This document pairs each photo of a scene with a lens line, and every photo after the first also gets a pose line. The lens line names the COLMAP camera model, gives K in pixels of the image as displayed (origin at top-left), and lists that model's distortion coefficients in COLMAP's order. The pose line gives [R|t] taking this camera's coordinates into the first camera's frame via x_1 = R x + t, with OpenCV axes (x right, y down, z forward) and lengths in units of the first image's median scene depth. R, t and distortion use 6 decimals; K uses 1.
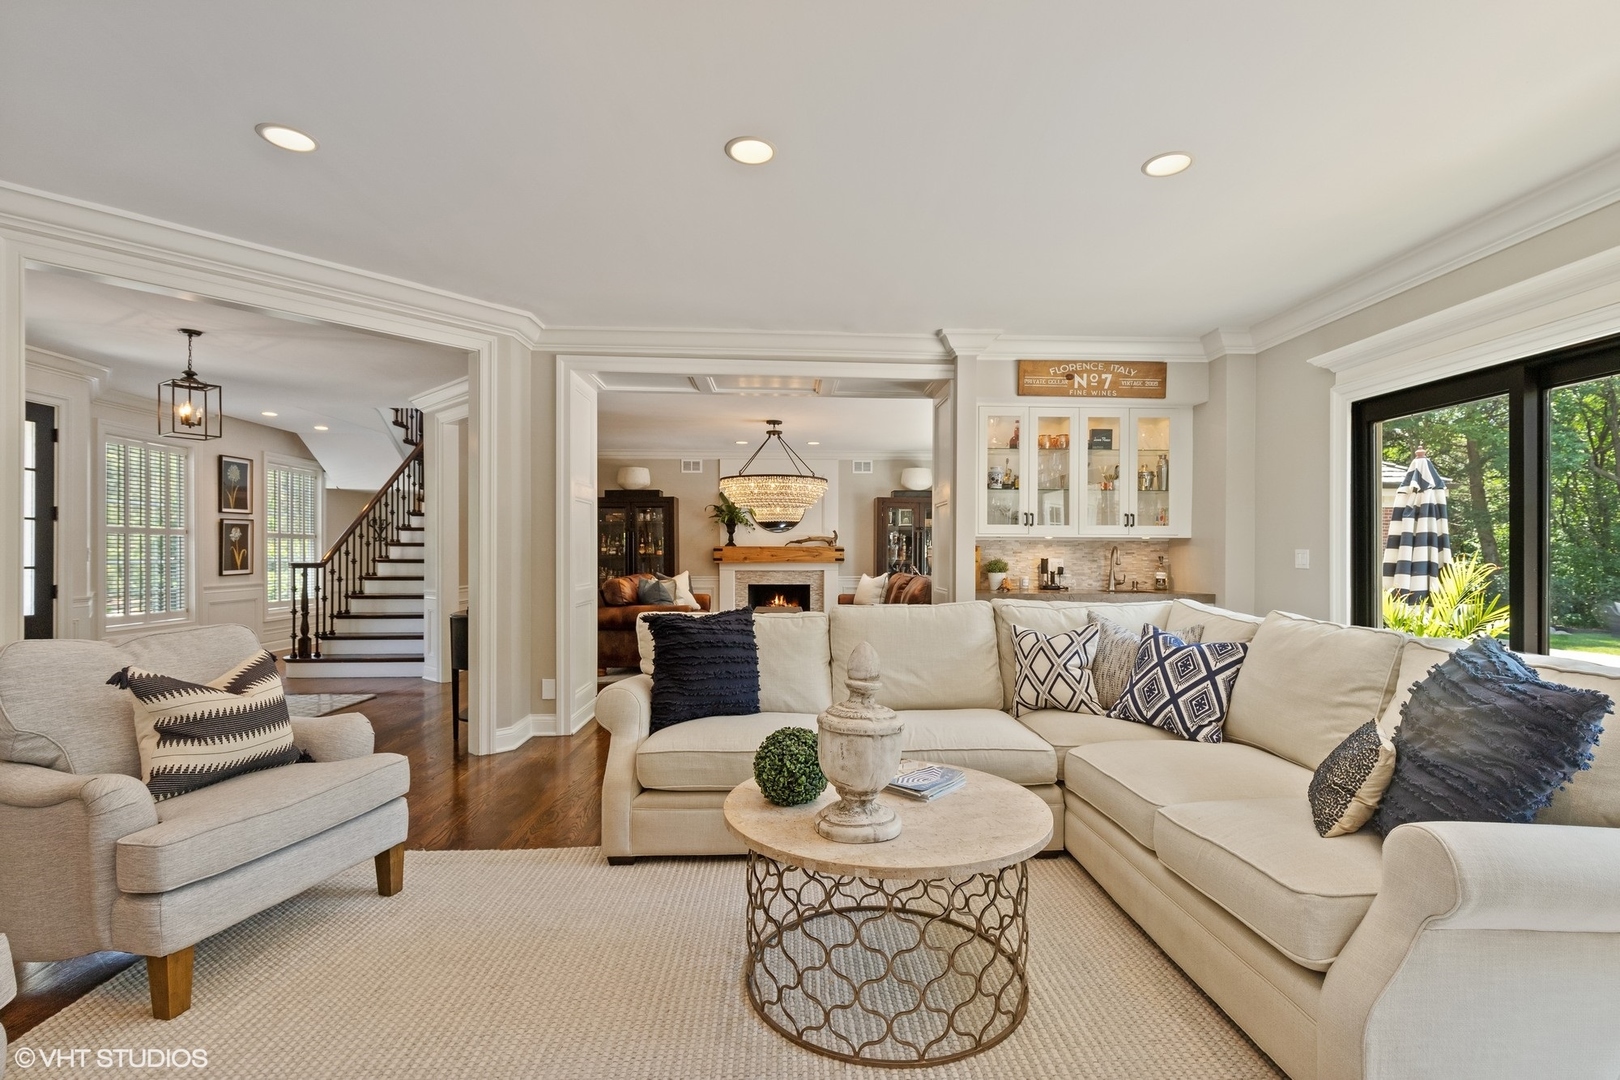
lens RADIAL K [[736.3, 0, 815.3], [0, 736.3, 553.3], [0, 0, 1]] dist [-0.000042, -0.000099]
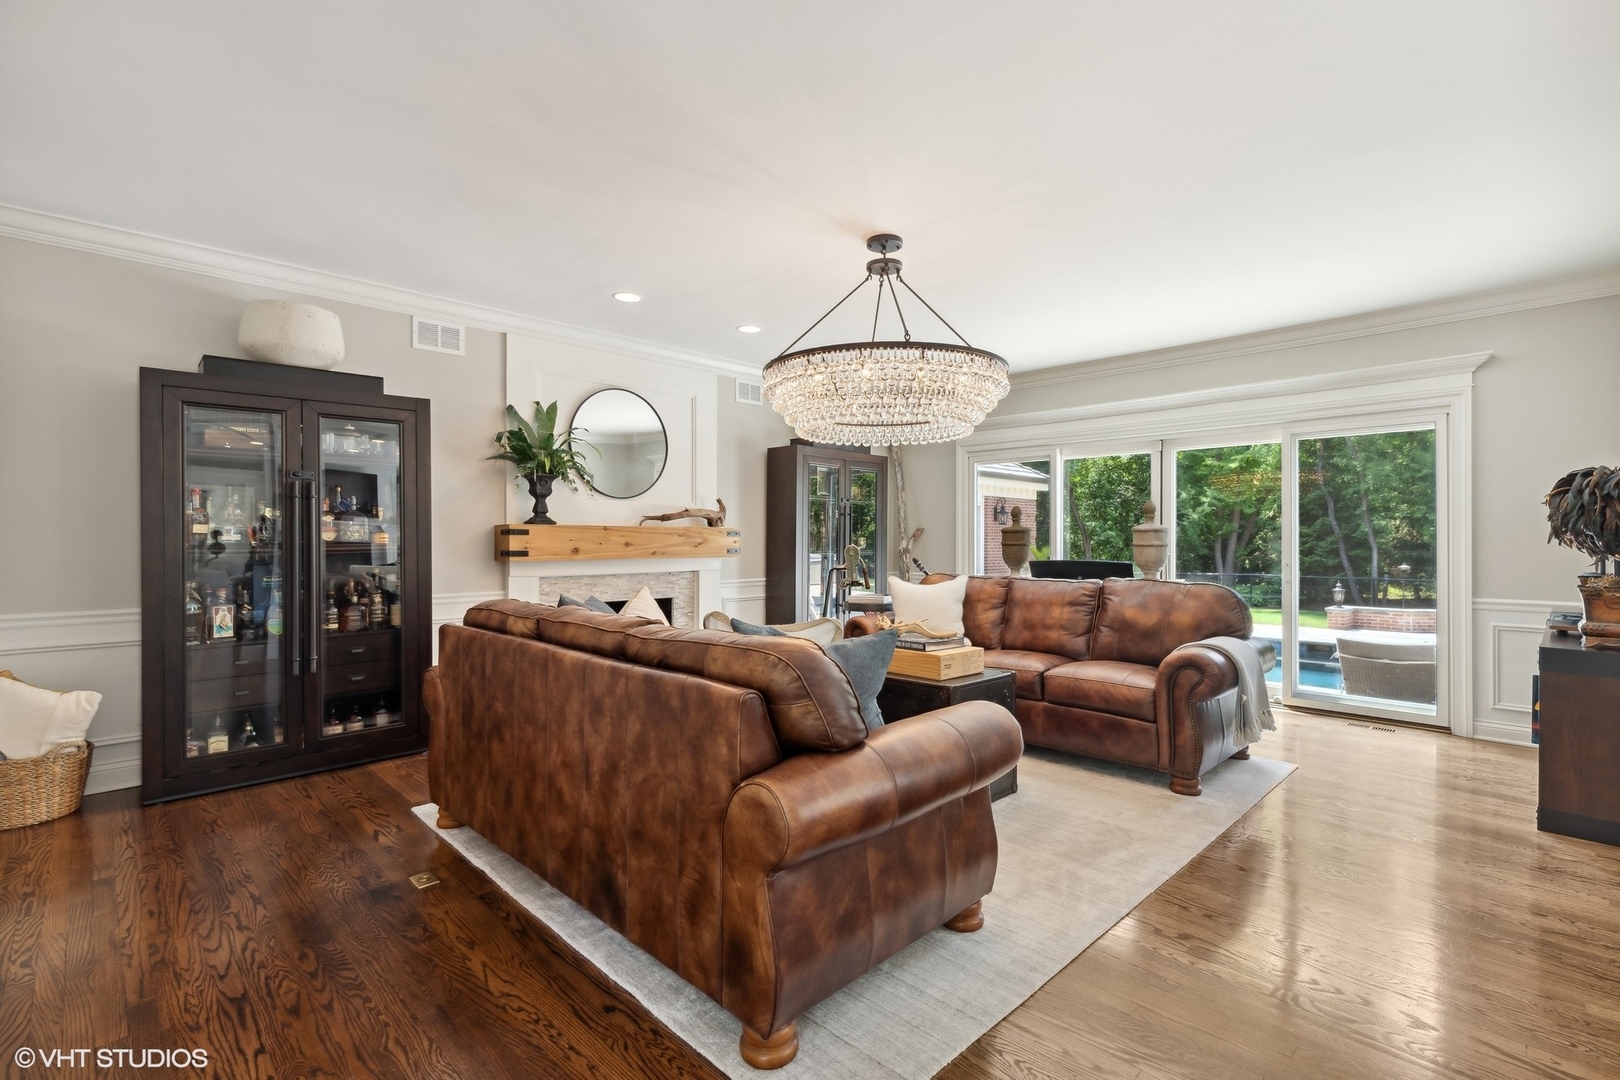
lens RADIAL K [[733.7, 0, 810.0], [0, 733.7, 540.0], [0, 0, 1]] dist [0.000869, 0.000089]
pose [[0.748138, 0.000277, 0.663543, -0.368411], [-0.001583, 0.999998, 0.001368, -0.000760], [-0.663542, -0.002074, 0.748137, 0.685289]]
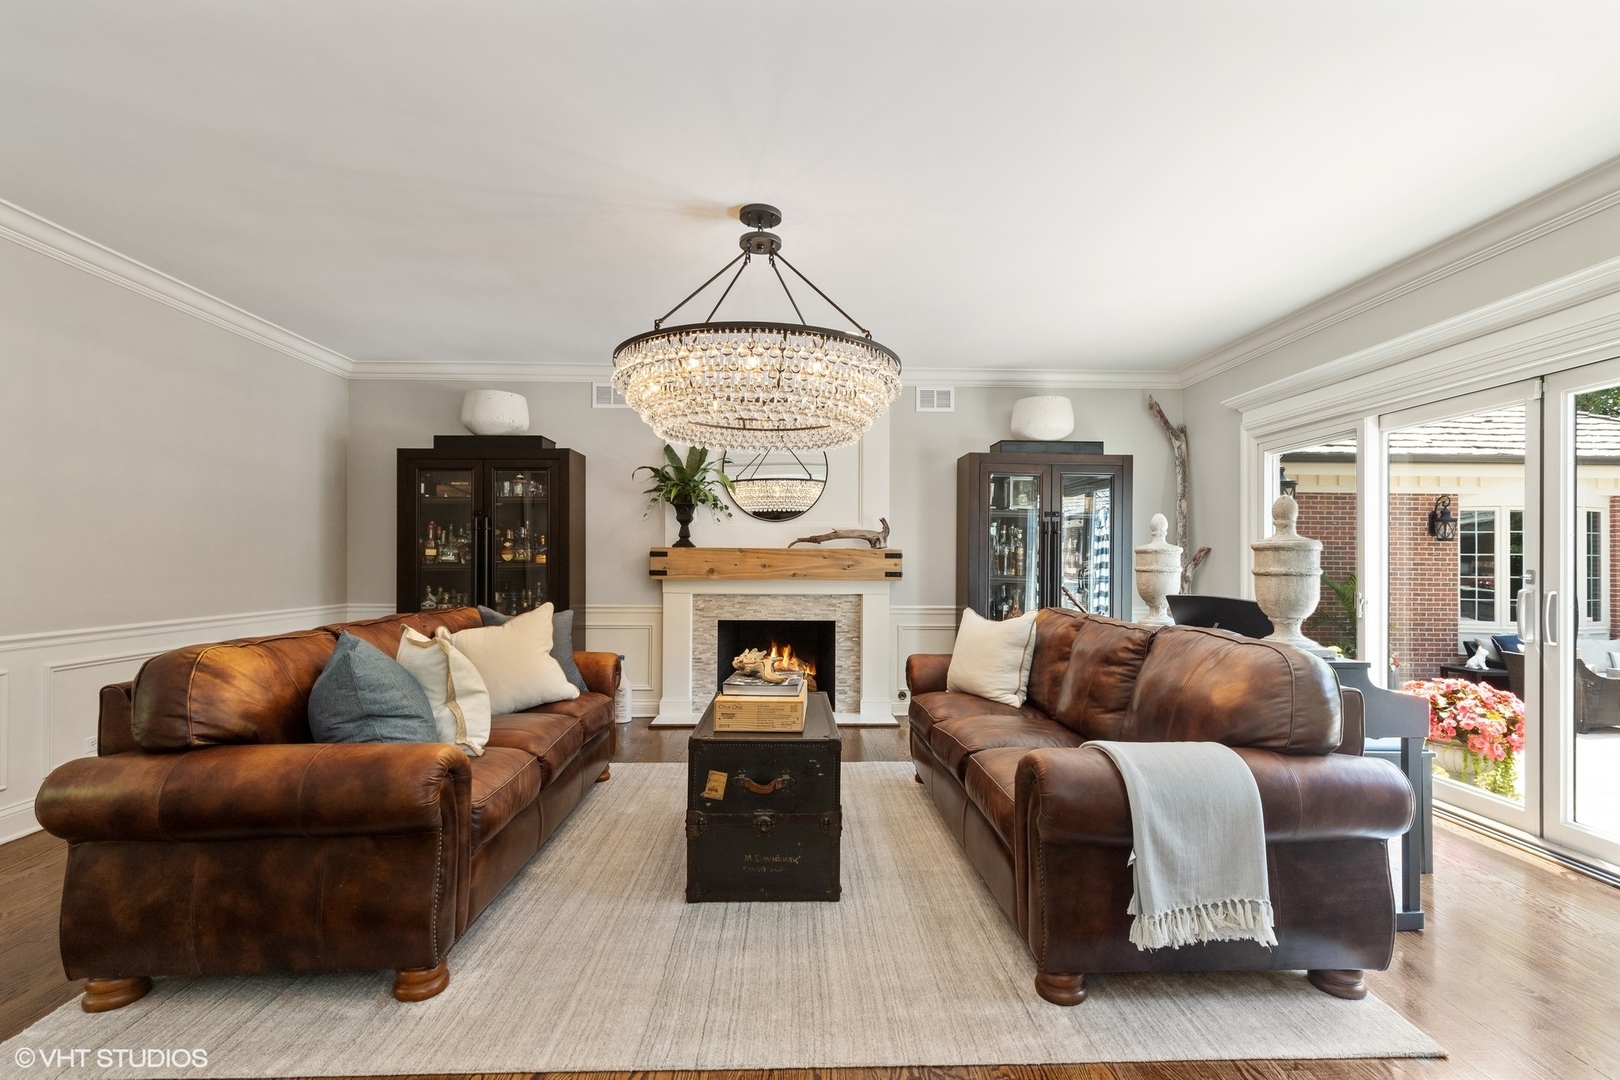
lens RADIAL K [[733.5, 0, 811.2], [0, 733.5, 555.4], [0, 0, 1]] dist [-0.000156, 0.000054]
pose [[0.999918, 0.005627, -0.011461, -0.023975], [-0.005643, 0.999983, -0.001346, -0.004644], [0.011453, 0.001411, 0.999933, 0.608355]]
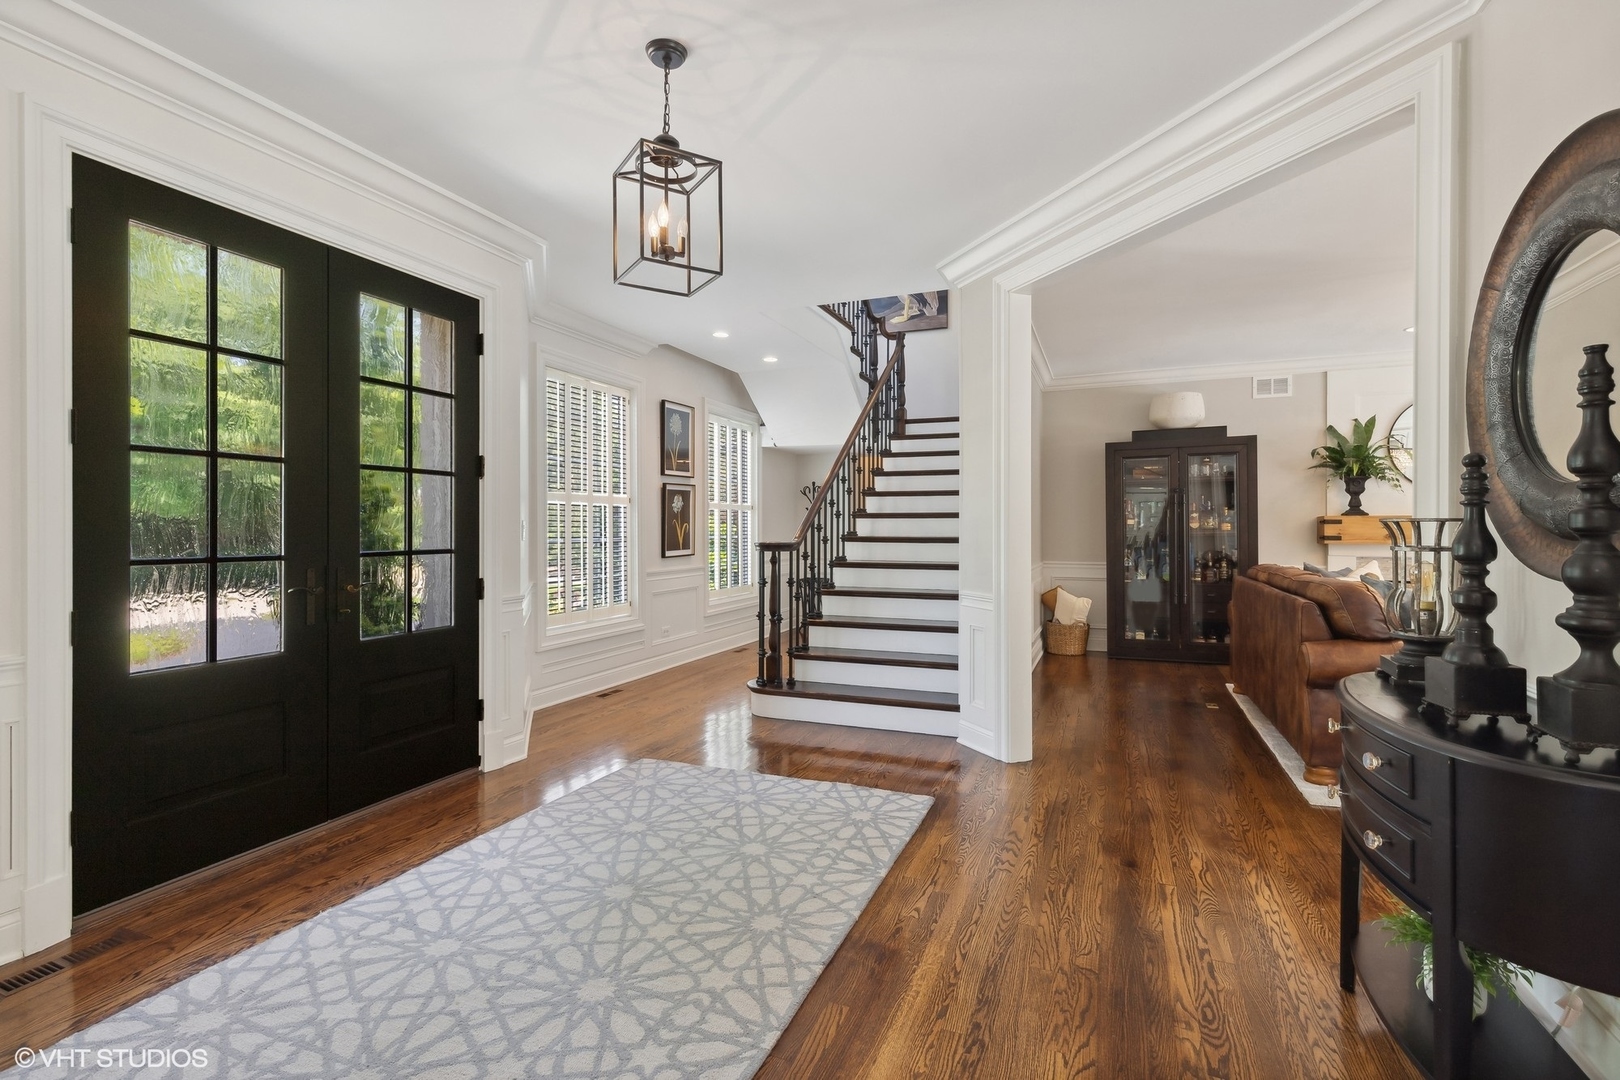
lens RADIAL K [[743.0, 0, 817.5], [0, 743.0, 523.3], [0, 0, 1]] dist [0.001106, 0.000910]
pose [[0.907479, -0.003462, -0.420083, -0.321379], [0.001514, 0.999987, -0.004969, -0.001089], [0.420095, 0.003873, 0.907472, 0.348542]]
